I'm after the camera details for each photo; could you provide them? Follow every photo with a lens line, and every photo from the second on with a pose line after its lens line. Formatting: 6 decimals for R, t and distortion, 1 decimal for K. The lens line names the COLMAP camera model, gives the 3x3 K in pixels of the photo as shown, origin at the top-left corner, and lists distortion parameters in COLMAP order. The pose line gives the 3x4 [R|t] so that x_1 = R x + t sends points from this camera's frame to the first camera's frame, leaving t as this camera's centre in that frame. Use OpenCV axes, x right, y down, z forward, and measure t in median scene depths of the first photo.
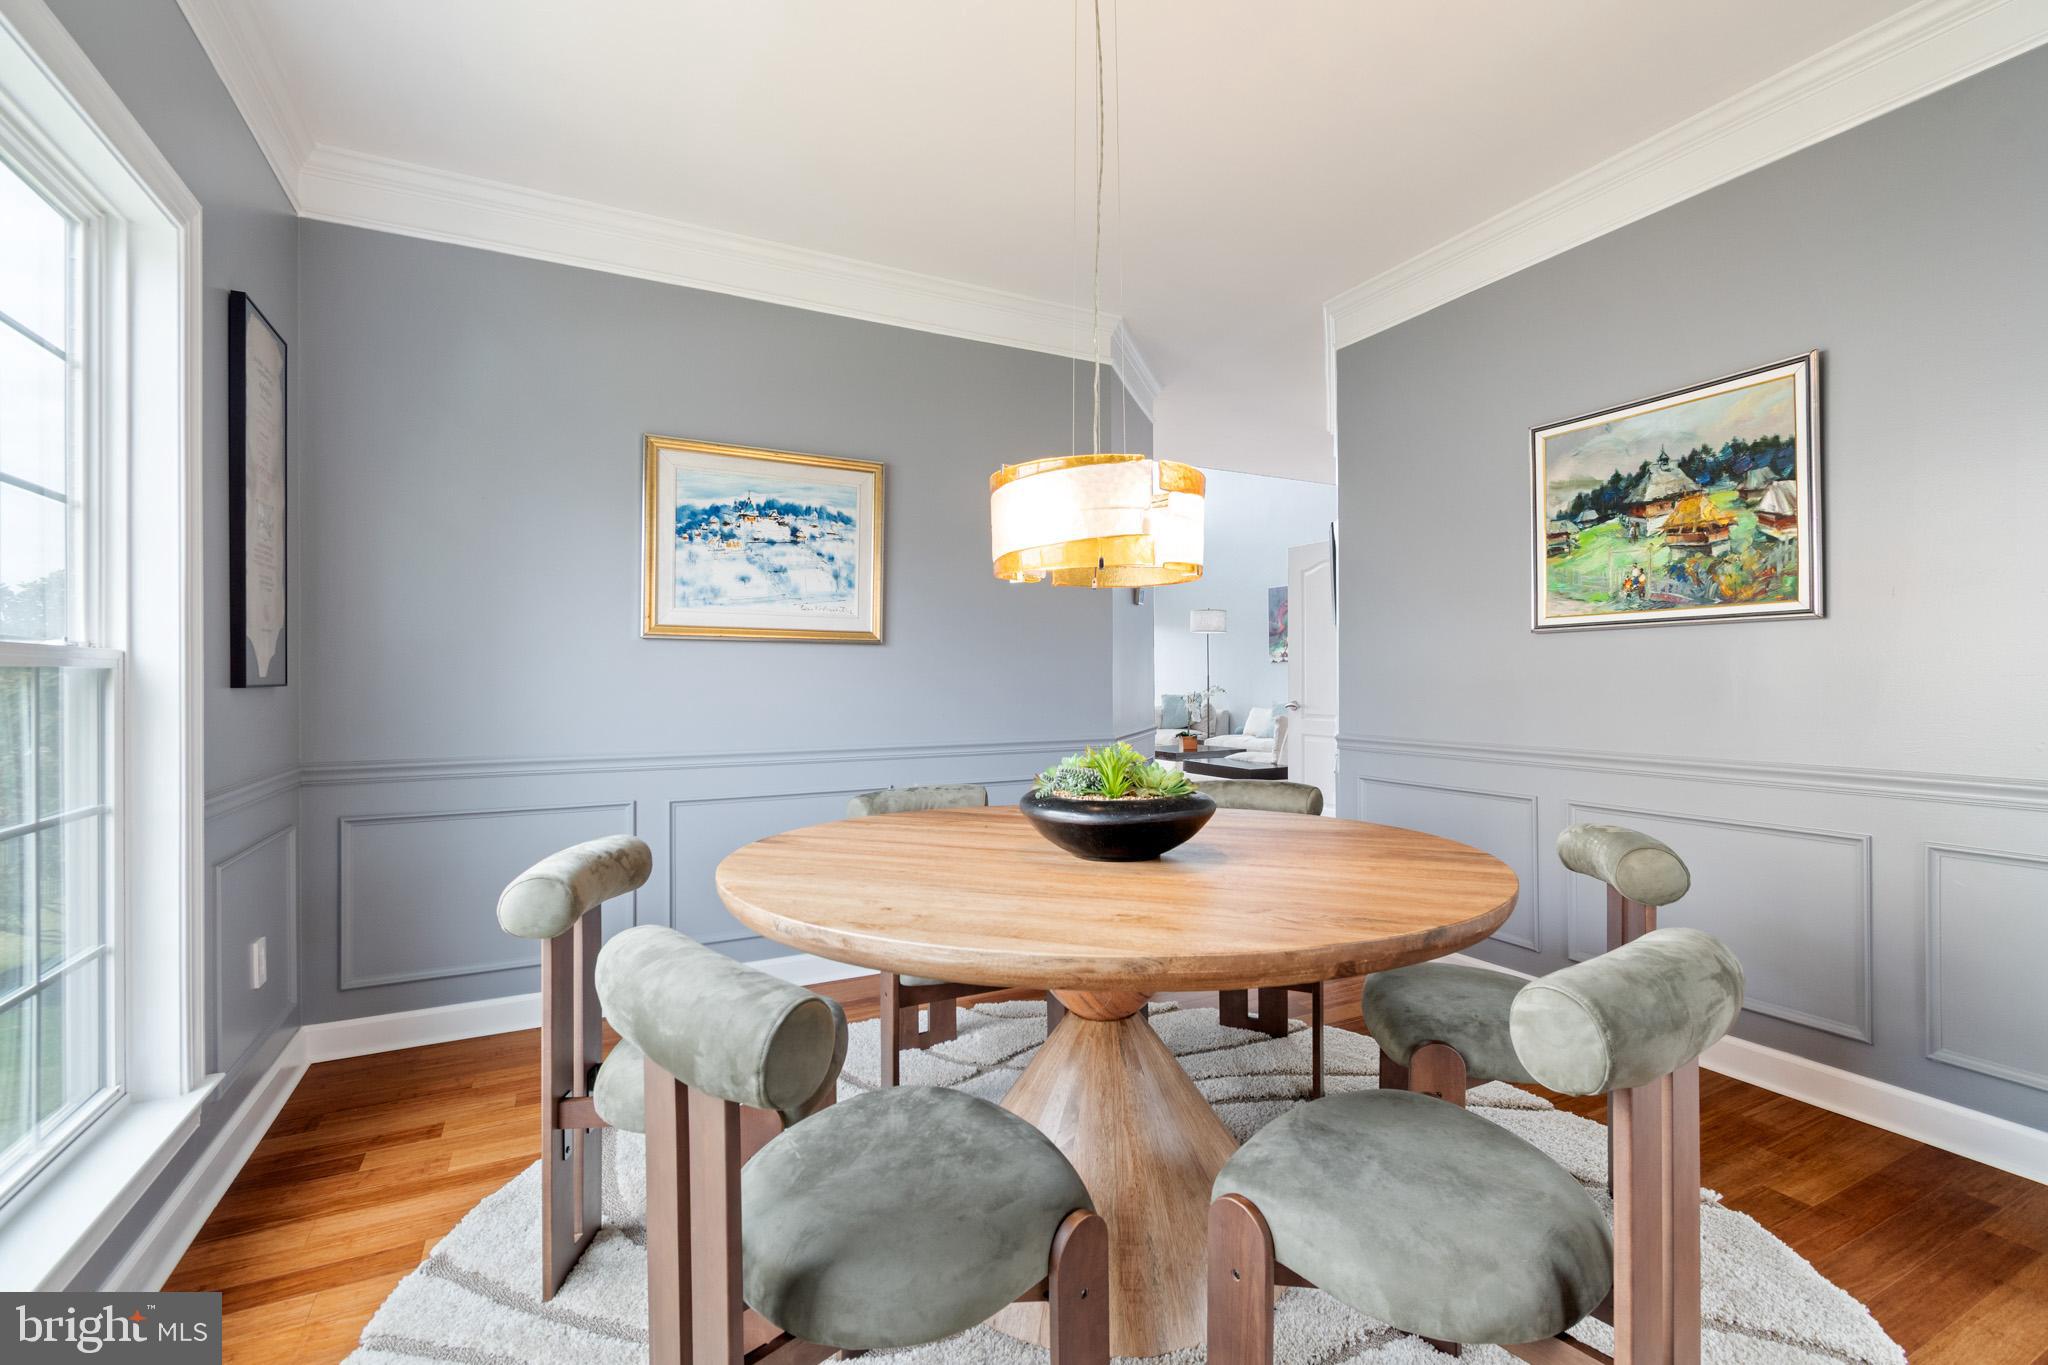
lens RADIAL K [[905.8, 0, 1048.0], [0, 905.8, 672.5], [0, 0, 1]] dist [0.010147, -0.004370]
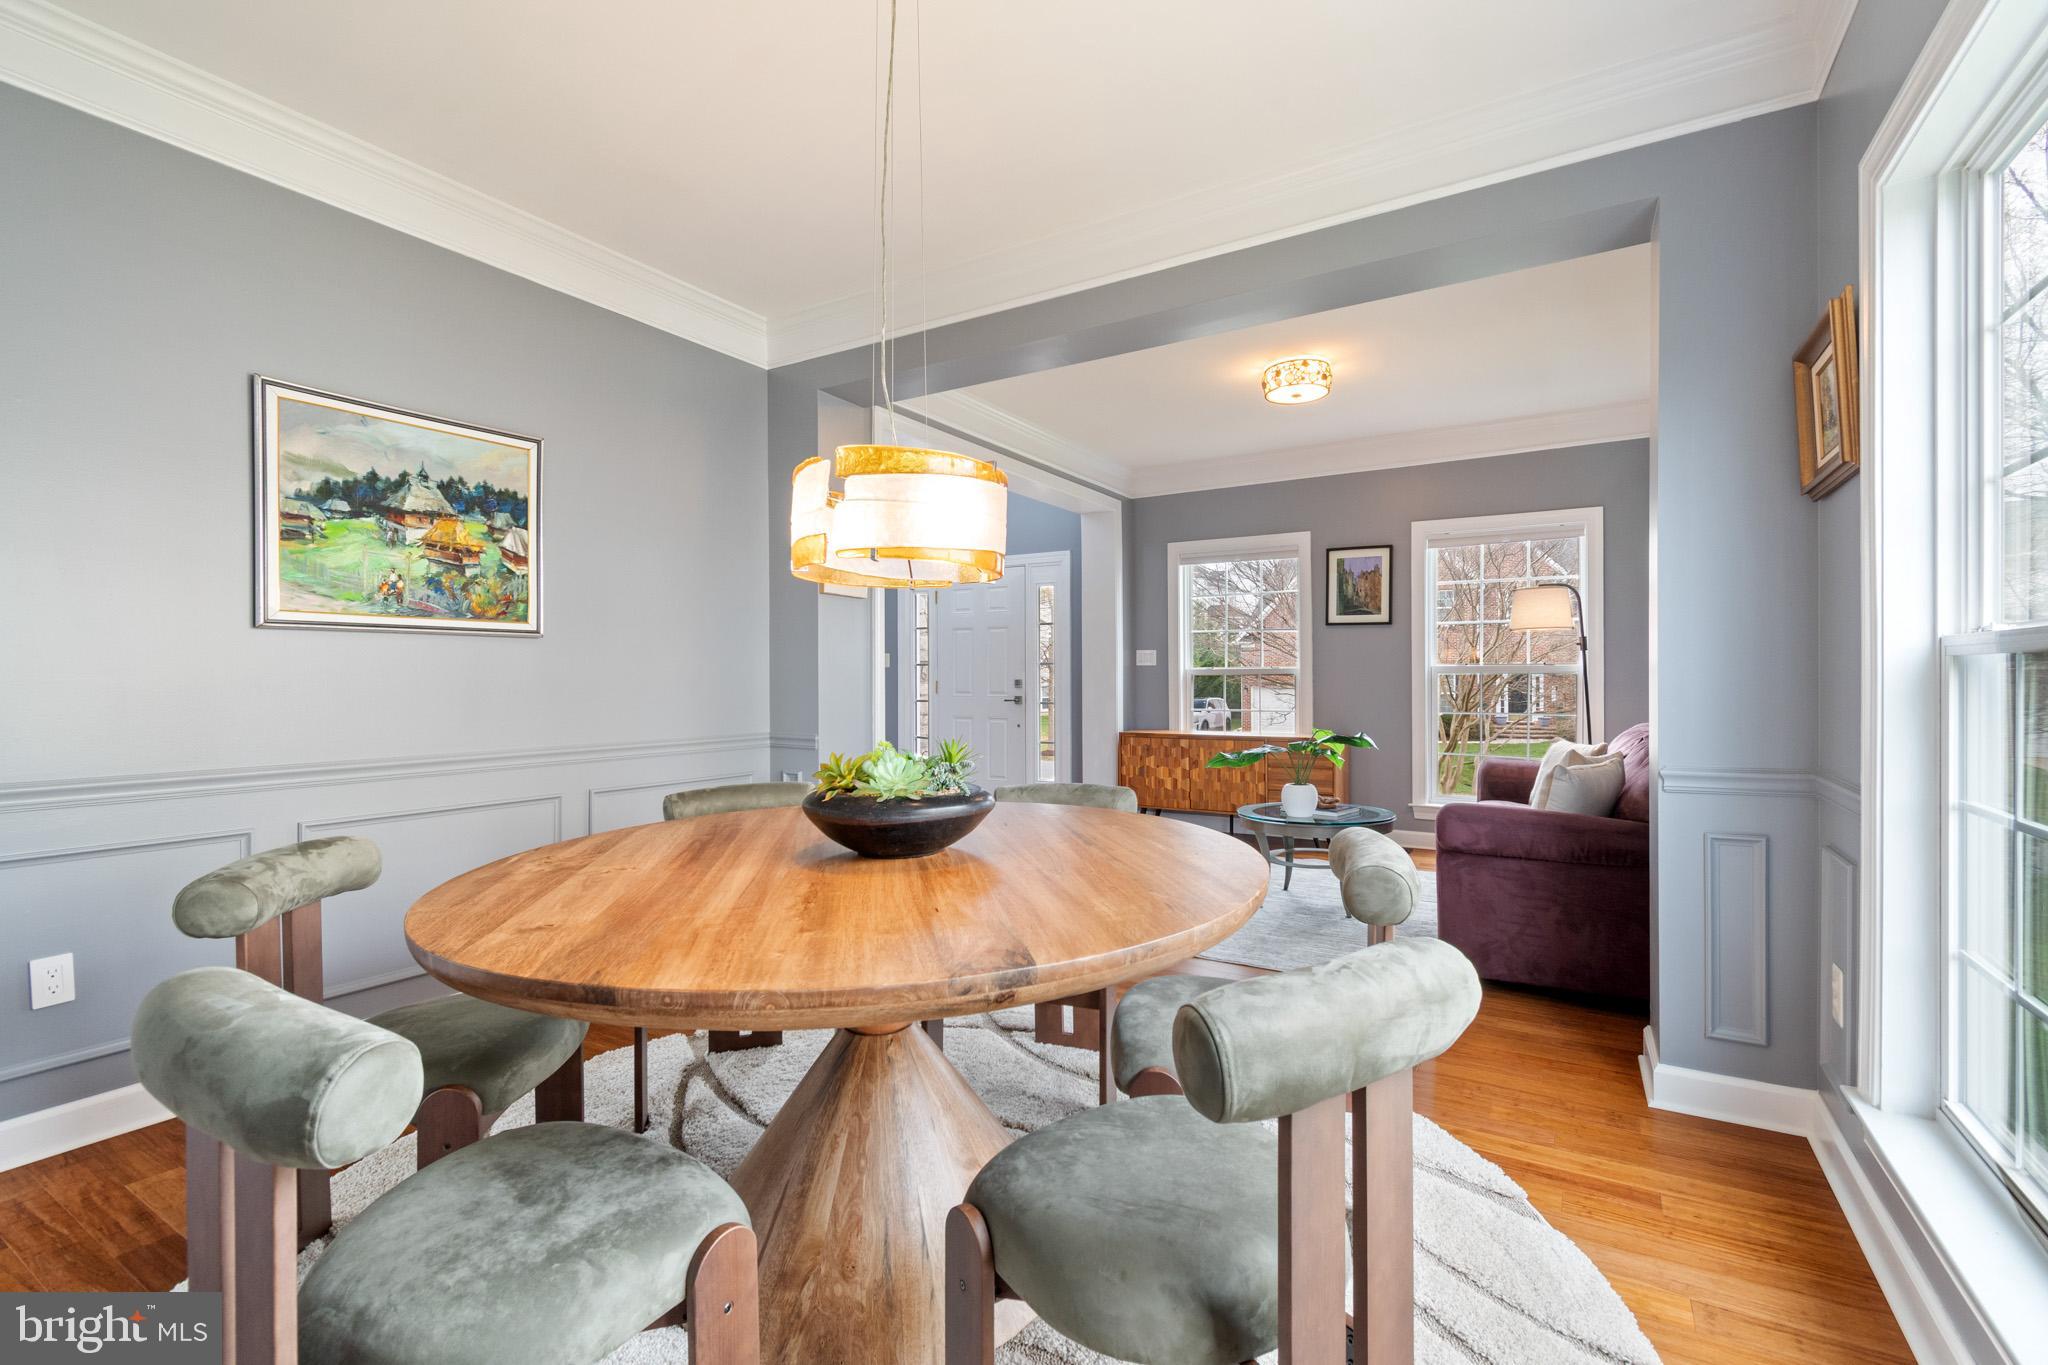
lens RADIAL K [[905.8, 0, 1017.9], [0, 905.8, 678.1], [0, 0, 1]] dist [0.010147, -0.004370]
pose [[-0.502939, 0.006813, 0.864295, -0.572024], [-0.000147, 0.999968, -0.007968, 0.009353], [-0.864322, -0.004134, -0.502922, 0.911792]]
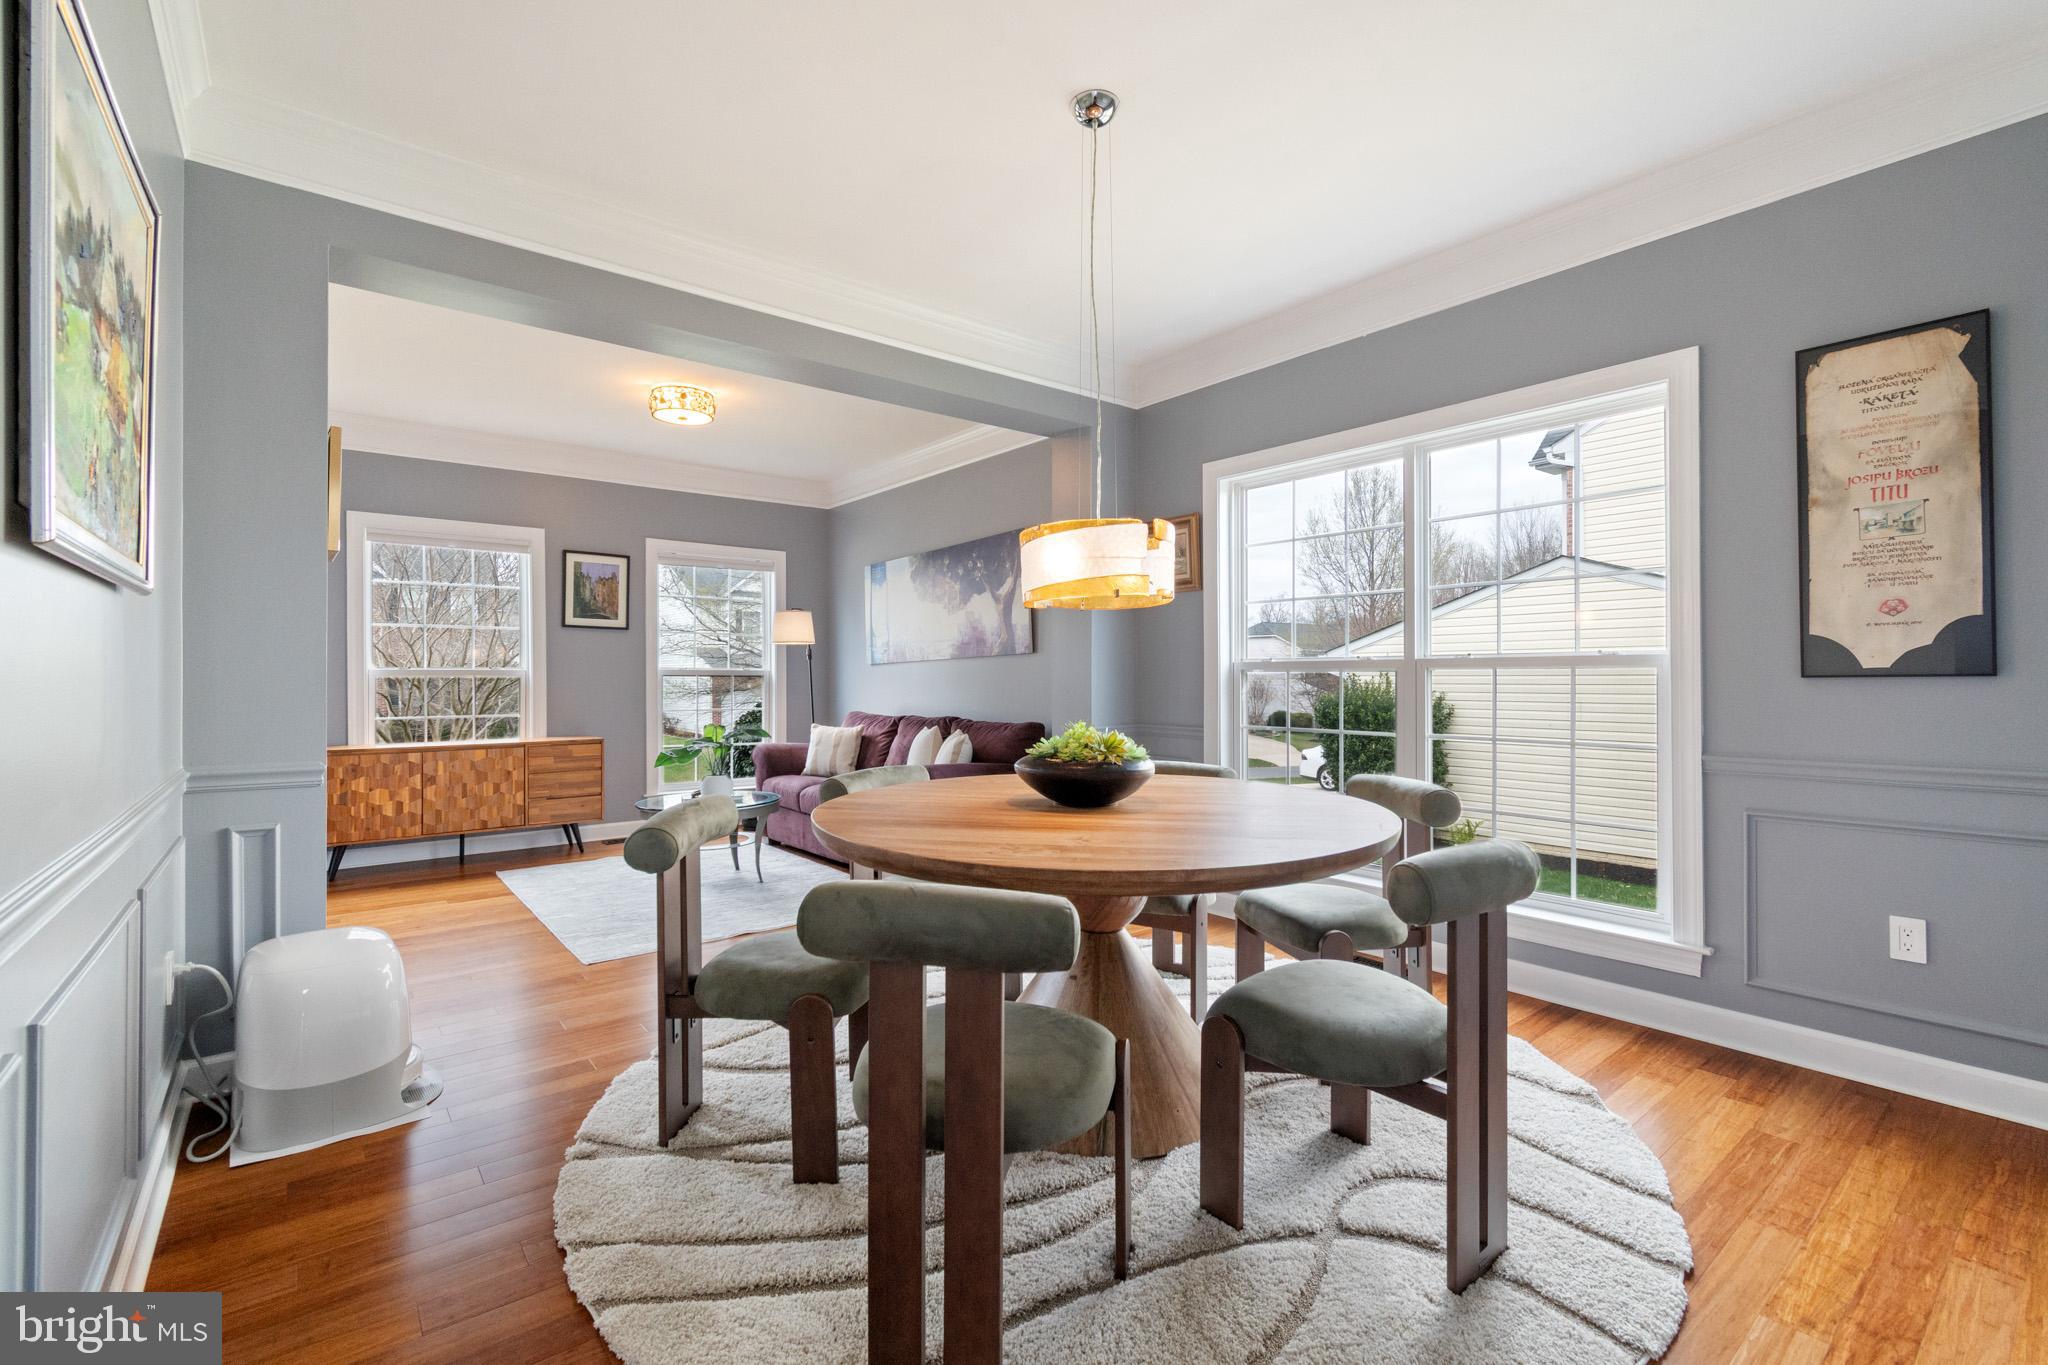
lens RADIAL K [[905.8, 0, 1058.7], [0, 905.8, 681.7], [0, 0, 1]] dist [0.010147, -0.004370]
pose [[-0.977877, 0.008726, -0.208998, 0.266158], [0.009677, 0.999947, -0.003525, 0.015194], [0.208956, -0.005470, -0.977910, 1.560504]]
